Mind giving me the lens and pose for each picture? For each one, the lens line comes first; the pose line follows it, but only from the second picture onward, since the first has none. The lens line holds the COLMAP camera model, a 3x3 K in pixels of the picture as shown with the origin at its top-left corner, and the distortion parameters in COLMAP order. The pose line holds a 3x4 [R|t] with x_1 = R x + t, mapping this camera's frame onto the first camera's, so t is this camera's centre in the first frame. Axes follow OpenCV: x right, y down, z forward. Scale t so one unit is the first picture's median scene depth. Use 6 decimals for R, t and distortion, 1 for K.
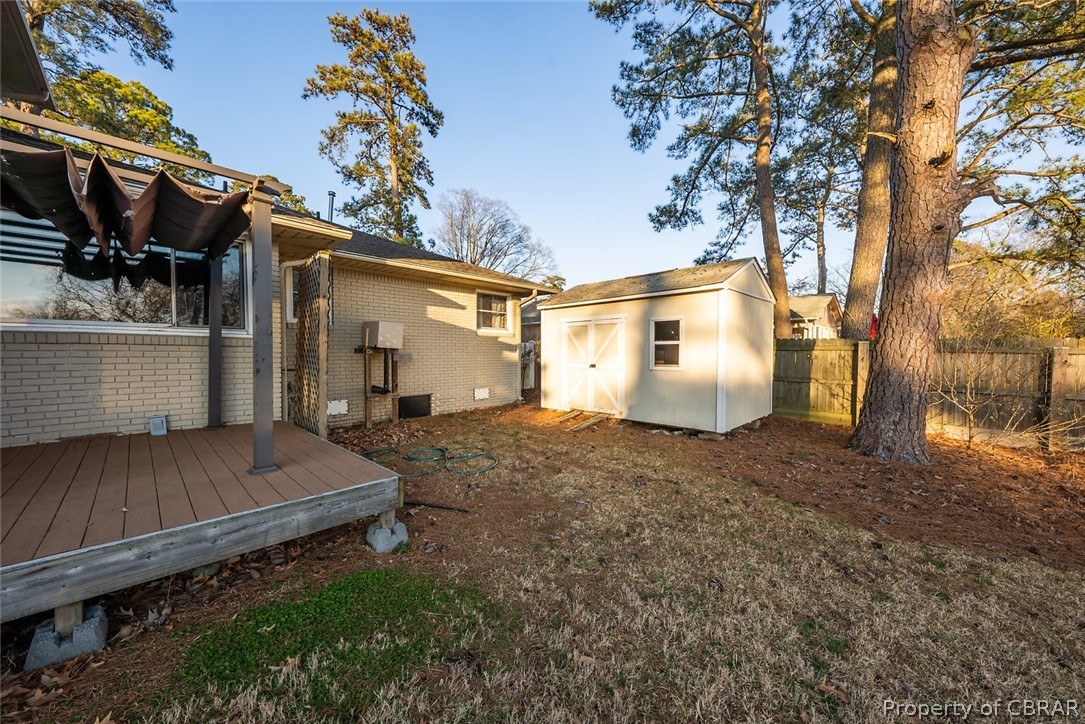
lens RADIAL K [[380.0, 0, 544.5], [0, 380.0, 363.7], [0, 0, 1]] dist [0.014420, -0.000057]
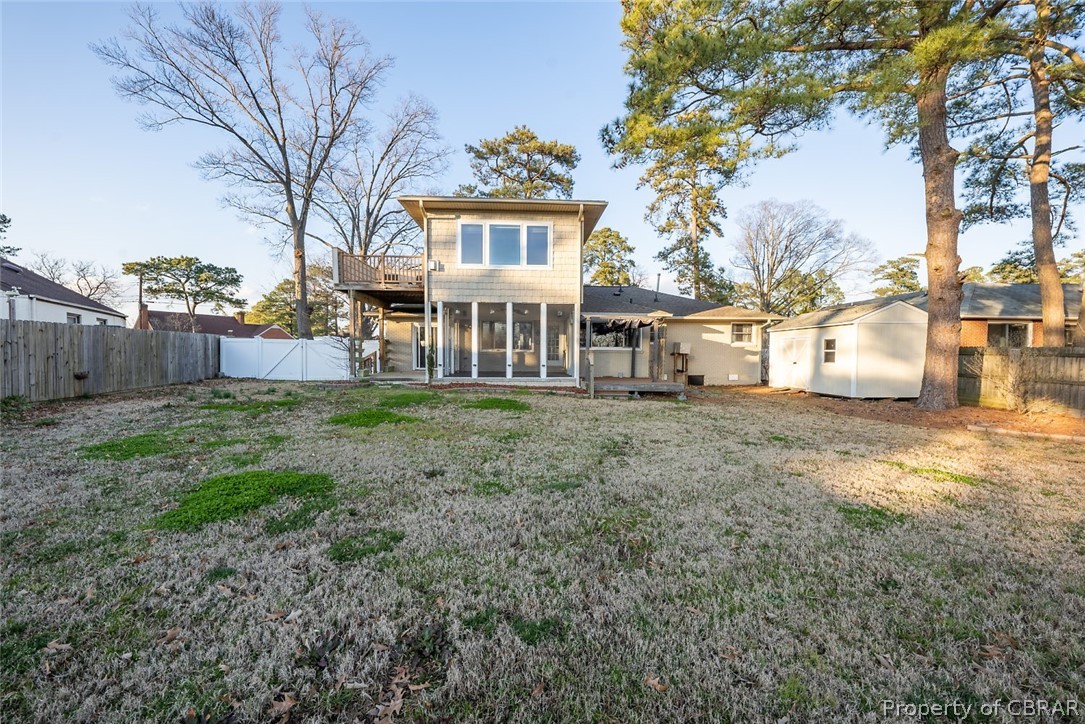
lens RADIAL K [[380.0, 0, 544.5], [0, 380.0, 363.7], [0, 0, 1]] dist [0.014420, -0.000057]
pose [[0.733790, 0.019661, -0.679092, 0.187654], [-0.024680, 0.999693, 0.002275, 0.012866], [0.678928, 0.015091, 0.734050, -0.443779]]
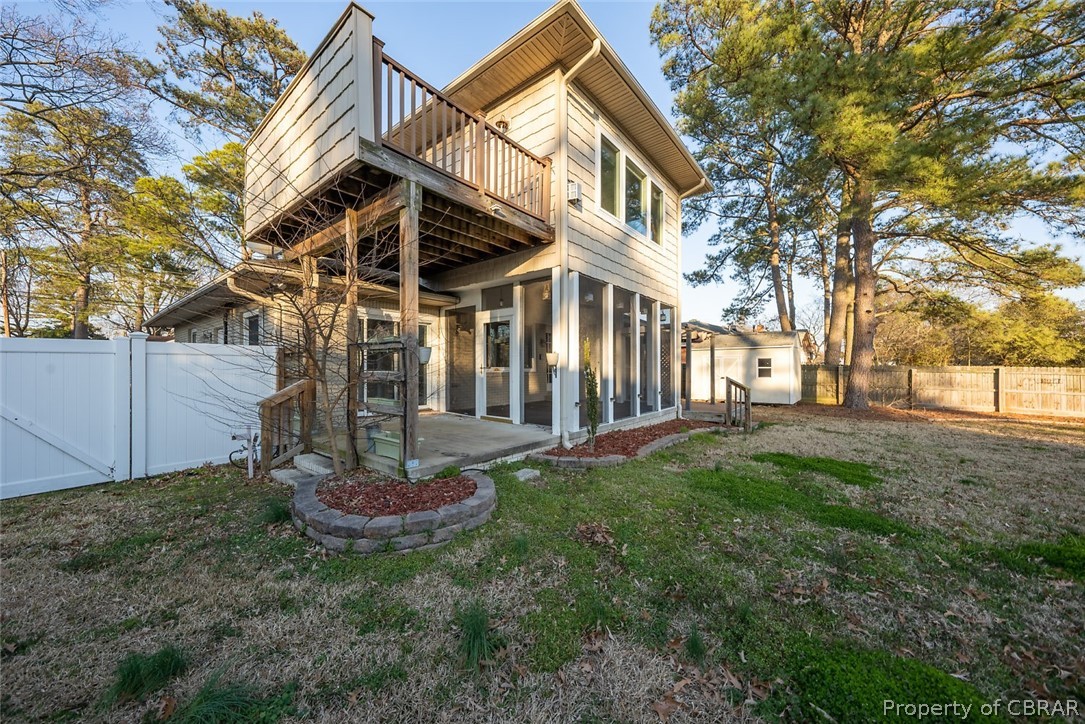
lens RADIAL K [[380.0, 0, 544.5], [0, 380.0, 363.7], [0, 0, 1]] dist [0.014420, -0.000057]
pose [[0.996042, -0.001730, 0.088862, -0.404765], [0.005279, 0.999197, -0.039716, 0.001849], [-0.088722, 0.040028, 0.995252, -0.398993]]
